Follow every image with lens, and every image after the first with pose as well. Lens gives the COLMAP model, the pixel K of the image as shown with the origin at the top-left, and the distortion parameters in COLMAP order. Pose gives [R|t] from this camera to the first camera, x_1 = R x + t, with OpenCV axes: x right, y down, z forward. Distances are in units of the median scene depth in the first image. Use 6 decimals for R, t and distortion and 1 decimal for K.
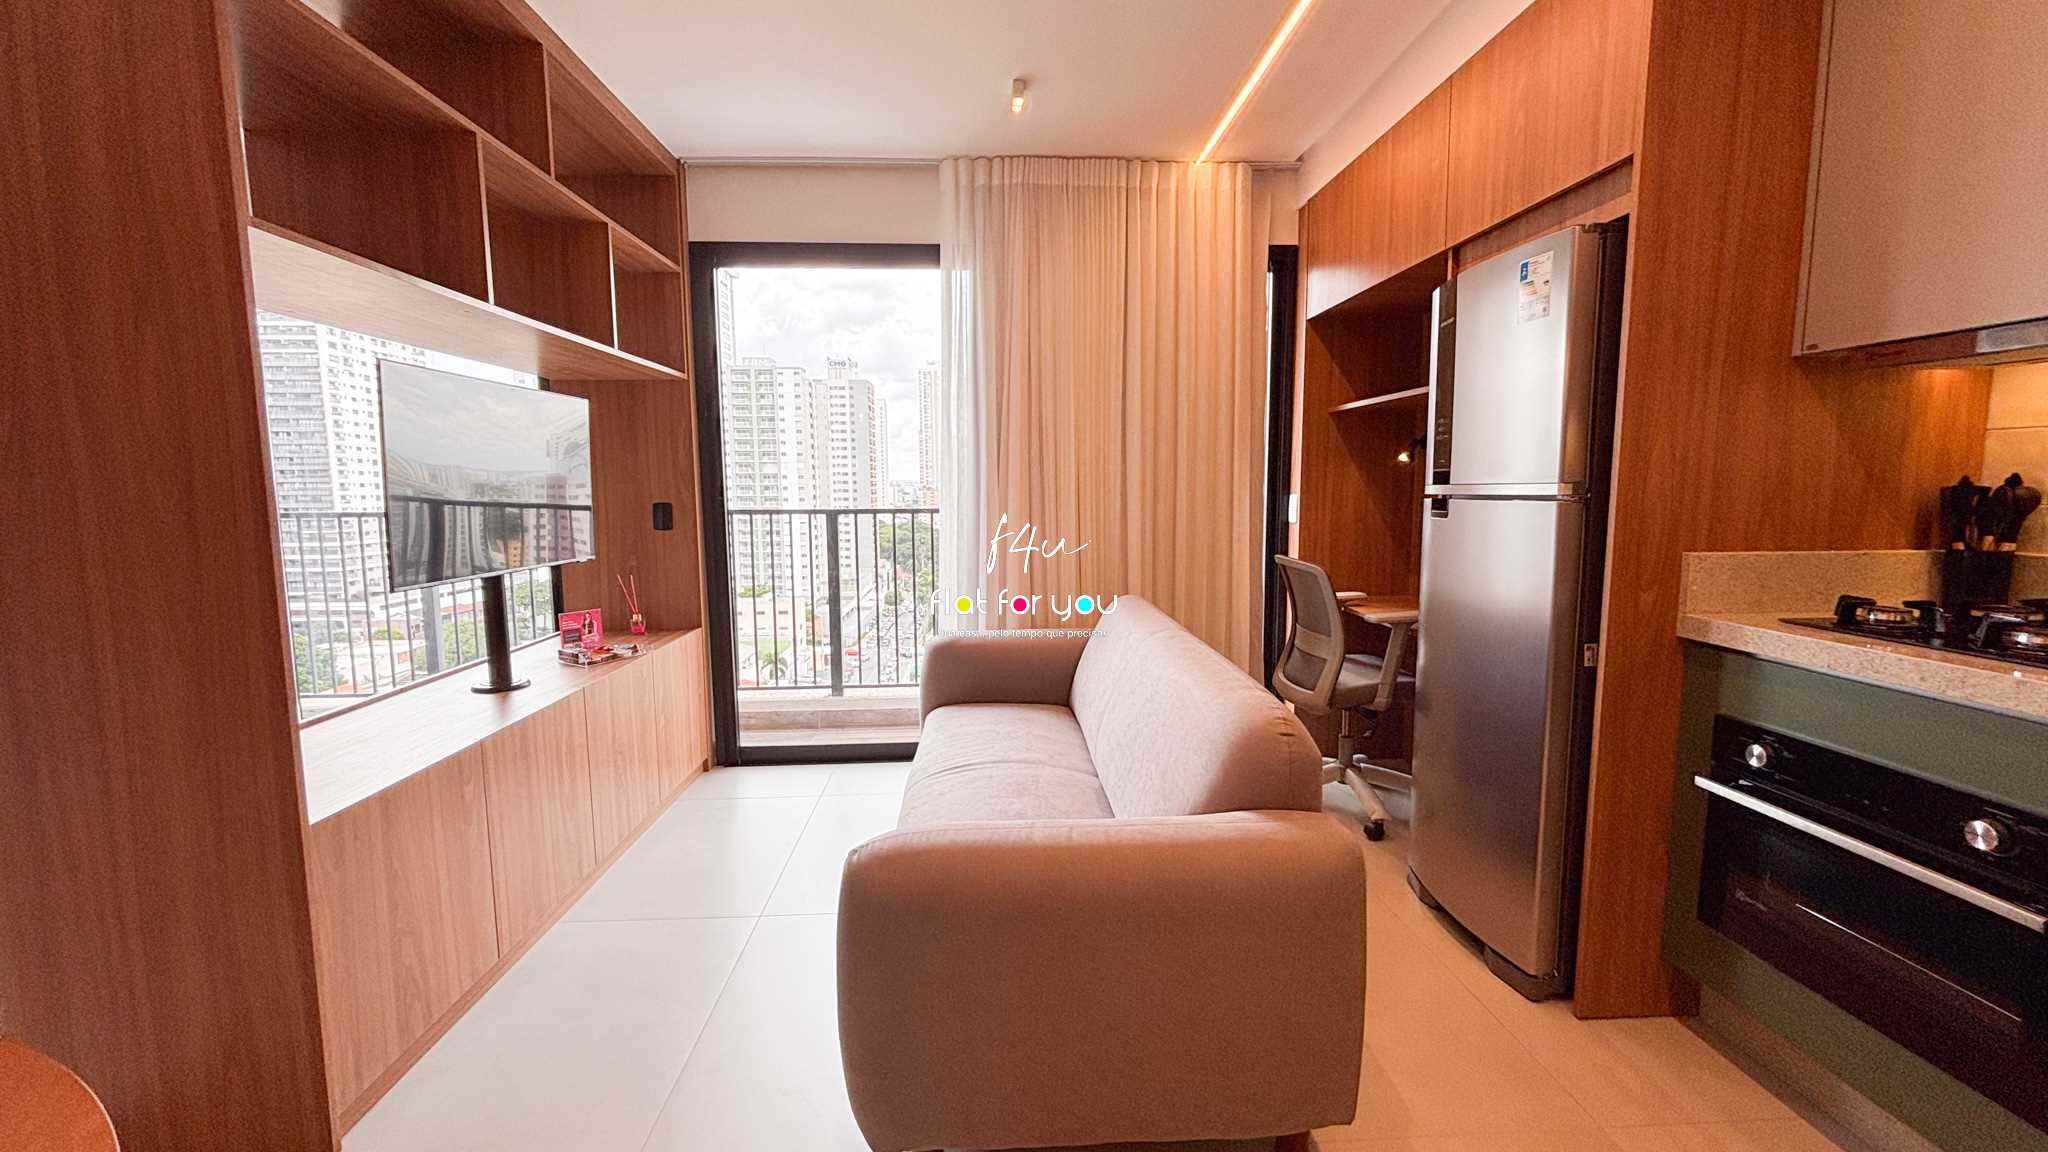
lens RADIAL K [[830.9, 0, 1019.3], [0, 830.9, 576.8], [0, 0, 1]] dist [0.000185, 0.000459]
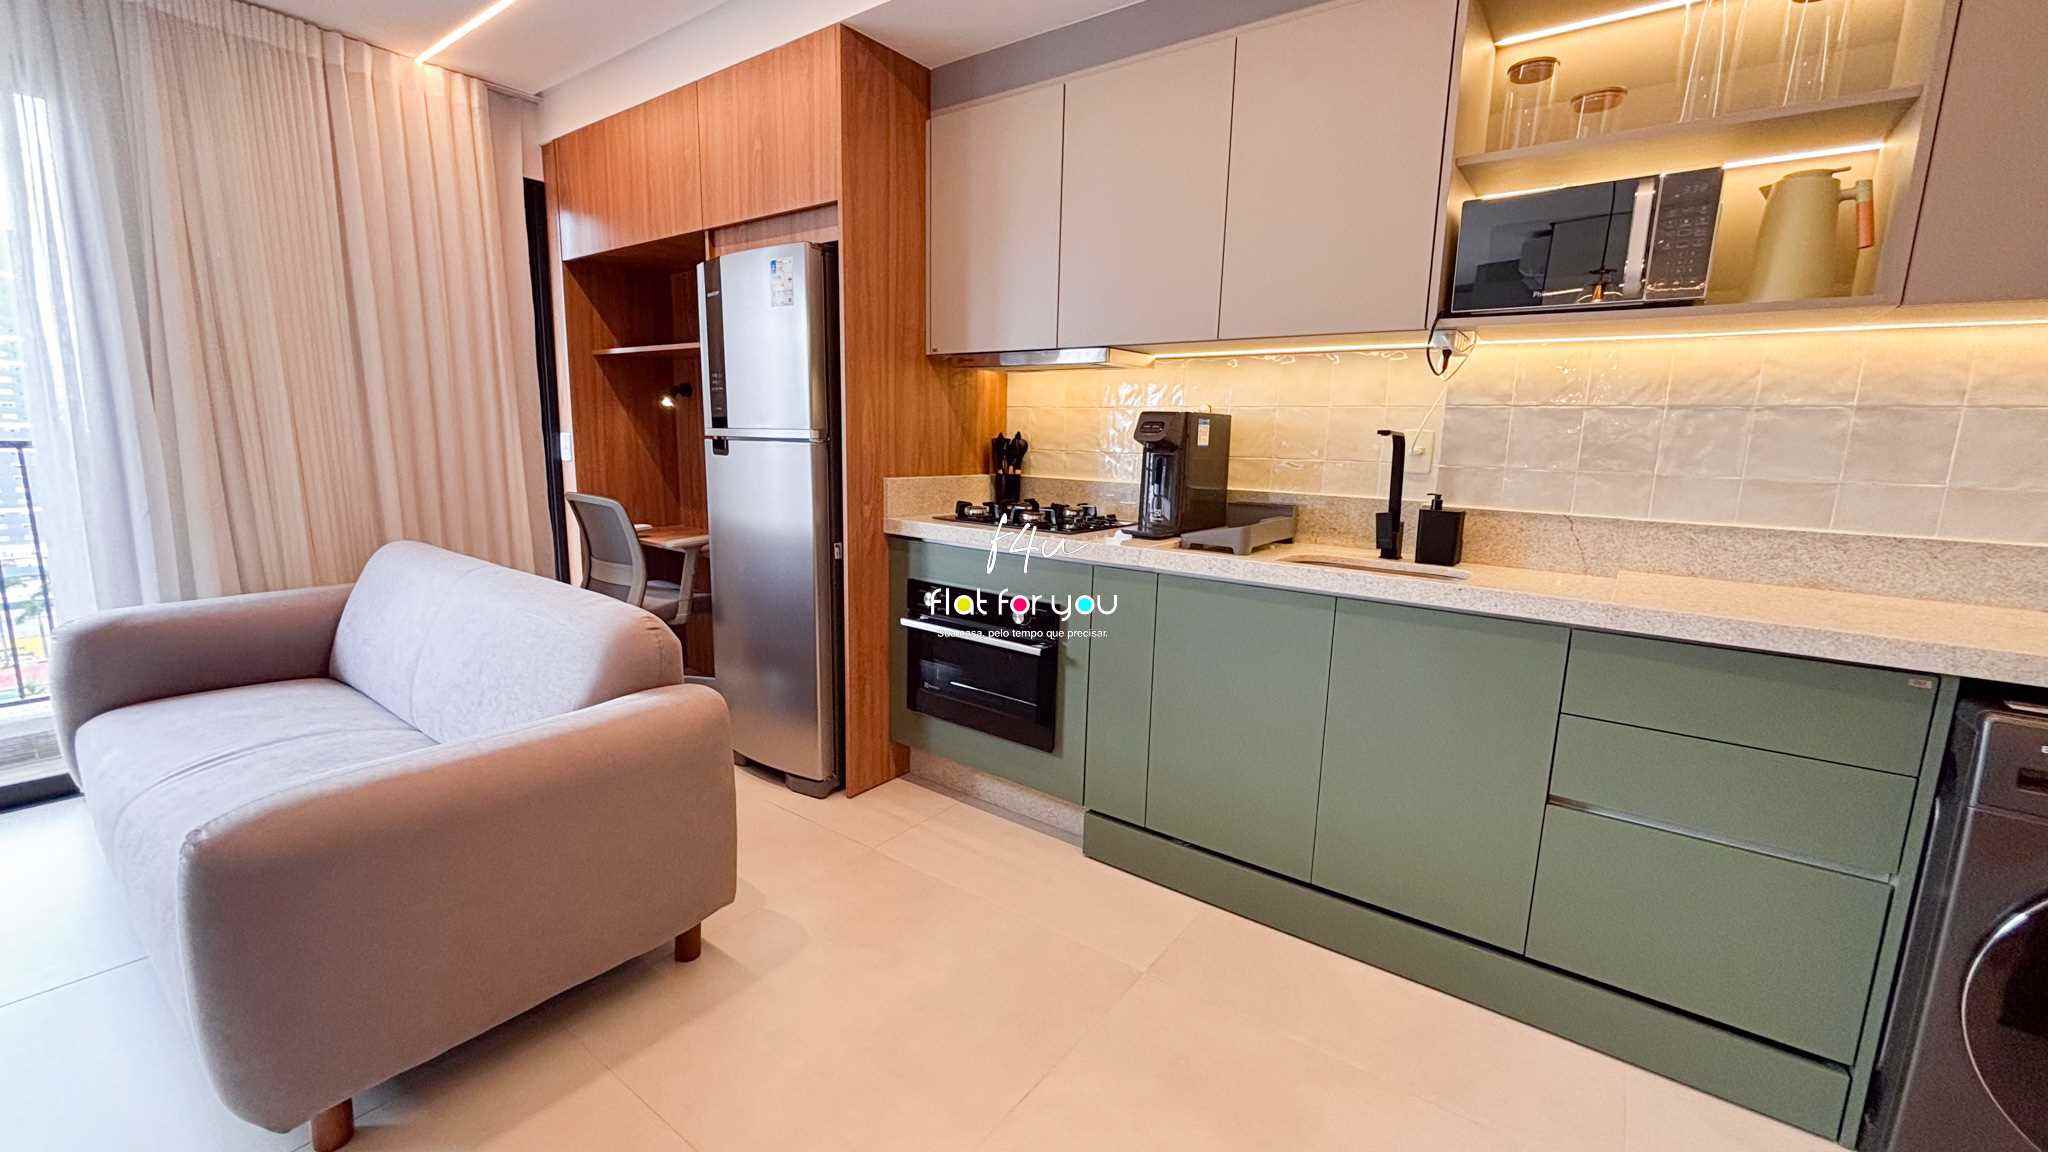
lens RADIAL K [[831.3, 0, 1020.8], [0, 831.3, 579.5], [0, 0, 1]] dist [0.000626, 0.000450]
pose [[0.636201, -0.108958, 0.763791, -0.166775], [0.055559, 0.993877, 0.095503, 0.018095], [-0.769520, -0.018323, 0.638360, -0.127738]]
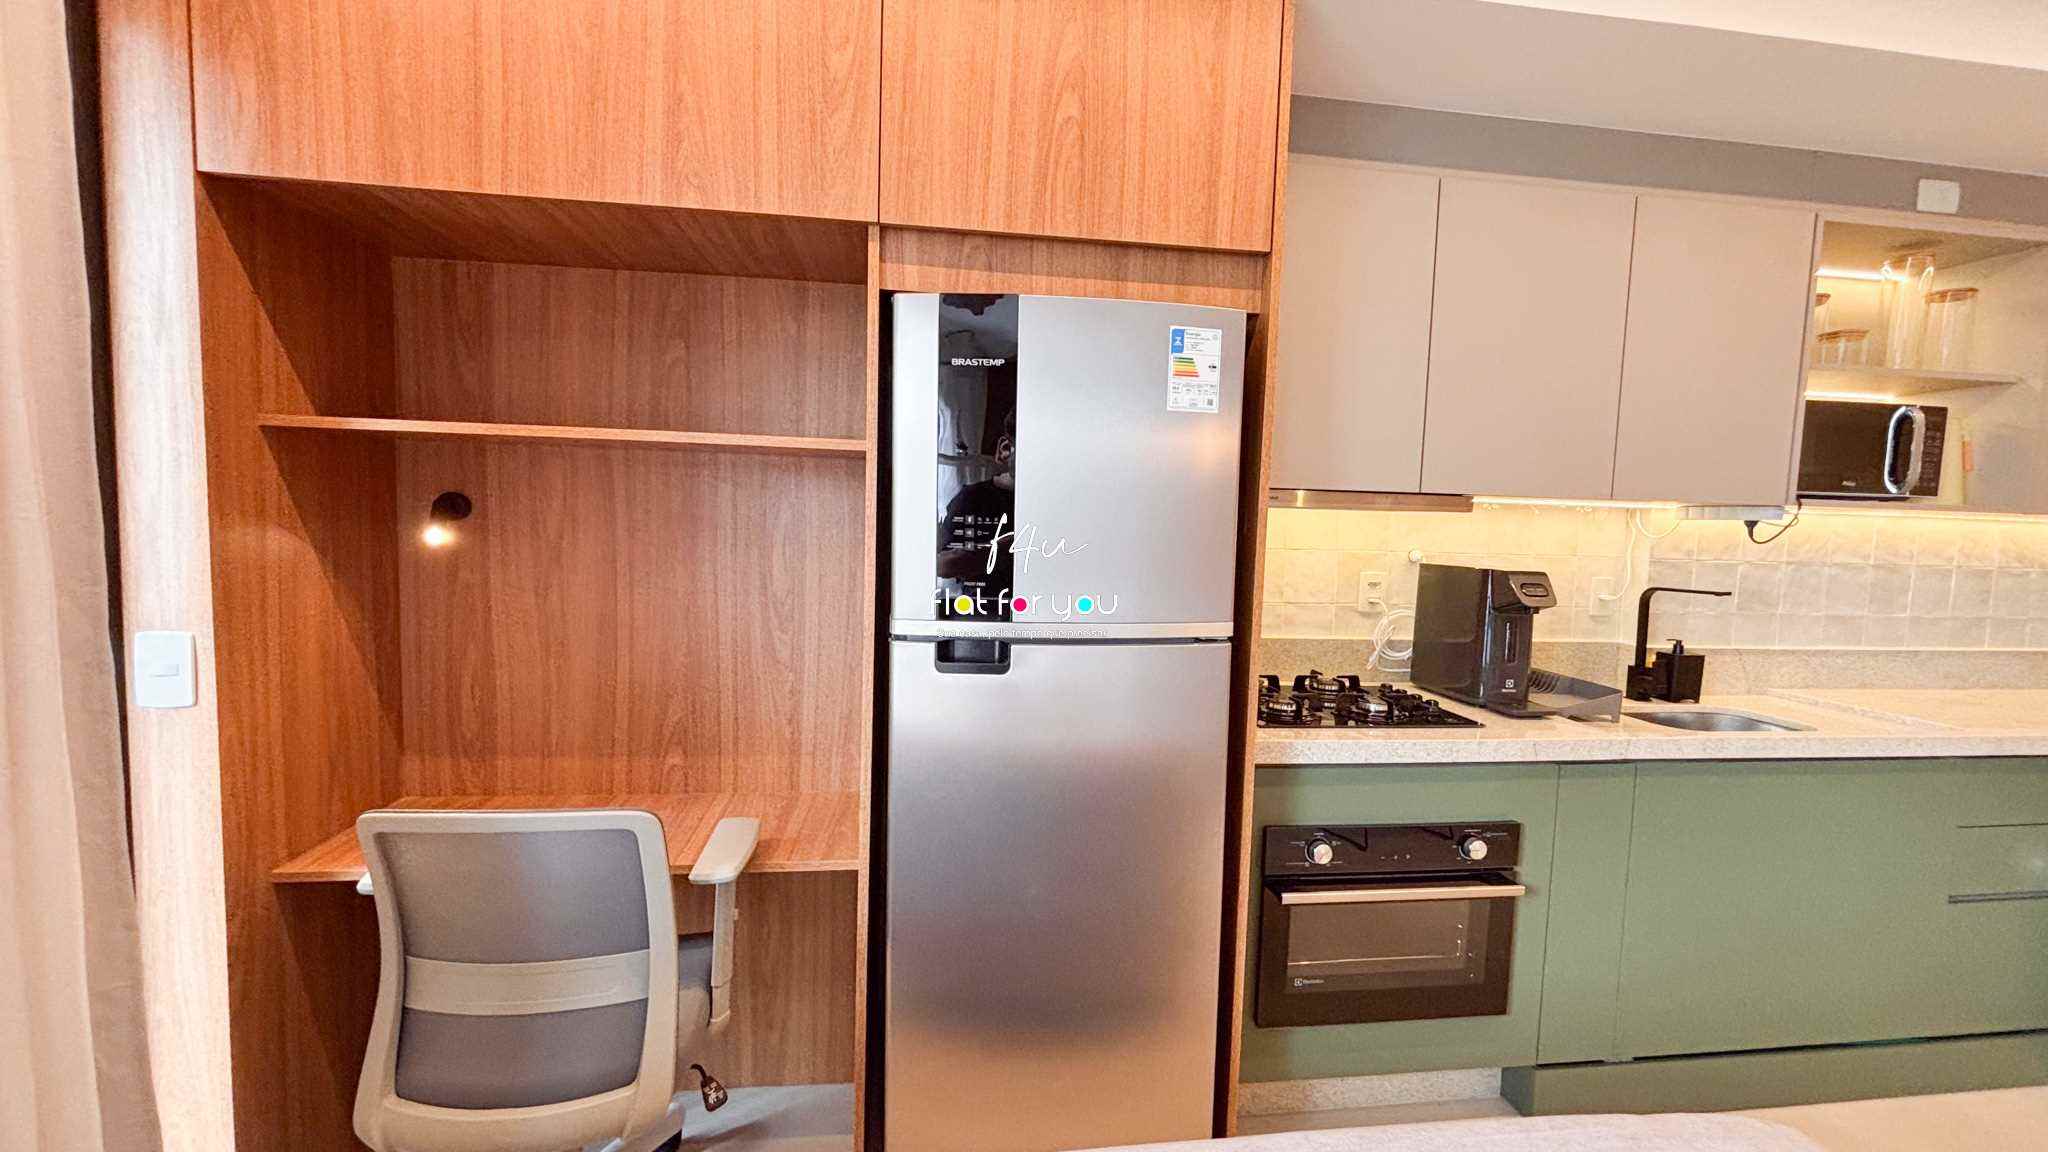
lens RADIAL K [[830.9, 0, 1019.3], [0, 830.9, 576.8], [0, 0, 1]] dist [0.000185, 0.000459]
pose [[-0.091953, -0.071197, 0.993215, -0.104233], [0.081076, 0.993594, 0.078730, -0.182277], [-0.992457, 0.087765, -0.085591, 0.977769]]
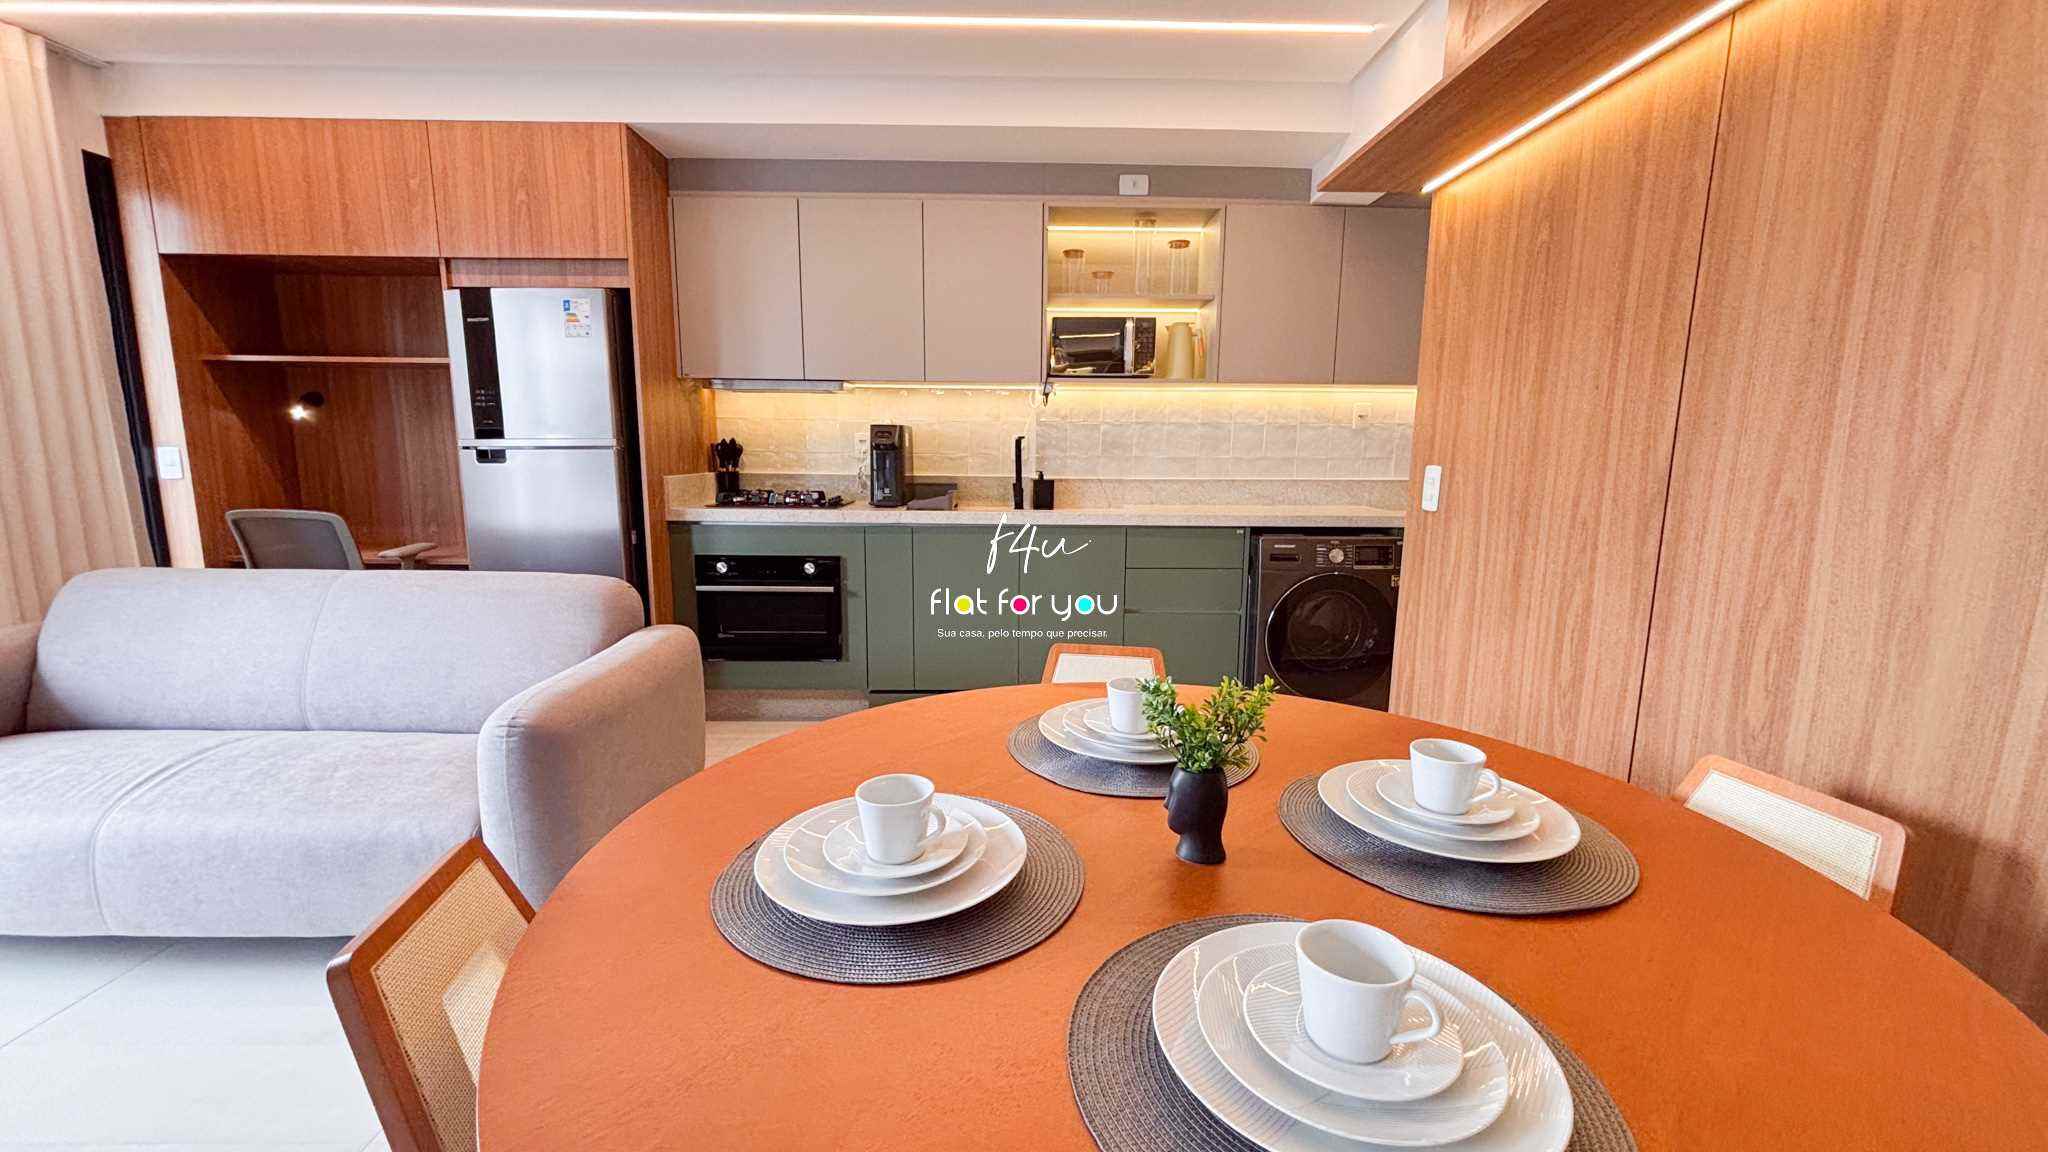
lens RADIAL K [[831.3, 0, 1020.8], [0, 831.3, 579.5], [0, 0, 1]] dist [0.000626, 0.000450]
pose [[0.036590, -0.151724, 0.987745, -0.816885], [0.102642, 0.983750, 0.147308, 0.004085], [-0.994045, 0.095994, 0.051569, 0.077536]]
